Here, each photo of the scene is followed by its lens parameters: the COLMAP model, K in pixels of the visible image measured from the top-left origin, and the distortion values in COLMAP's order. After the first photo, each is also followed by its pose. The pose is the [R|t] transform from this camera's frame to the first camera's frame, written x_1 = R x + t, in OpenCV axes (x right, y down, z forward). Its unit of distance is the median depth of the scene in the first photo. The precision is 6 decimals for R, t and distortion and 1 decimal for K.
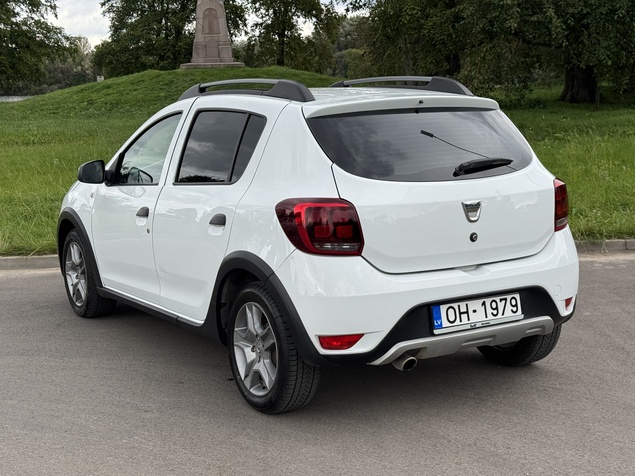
lens RADIAL K [[1010.8, 0, 317.5], [0, 1010.8, 238.0], [0, 0, 1]] dist [0.158961, -0.077796]
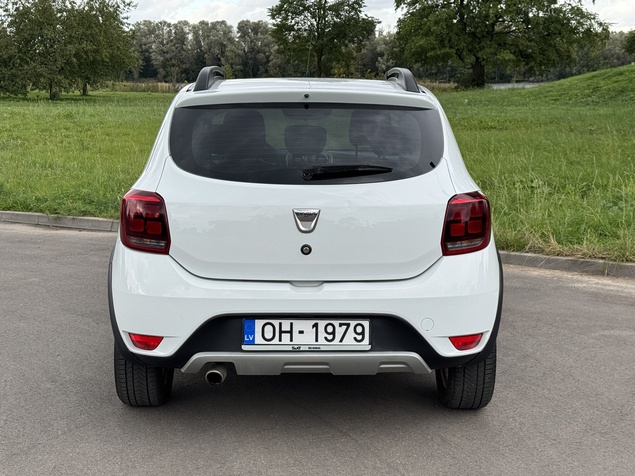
lens RADIAL K [[1010.8, 0, 317.5], [0, 1010.8, 238.0], [0, 0, 1]] dist [0.158961, -0.077796]
pose [[0.861223, 0.105152, -0.497230, 0.595074], [-0.098691, 0.994340, 0.039342, -0.046328], [0.498553, 0.015190, 0.866726, 0.230962]]
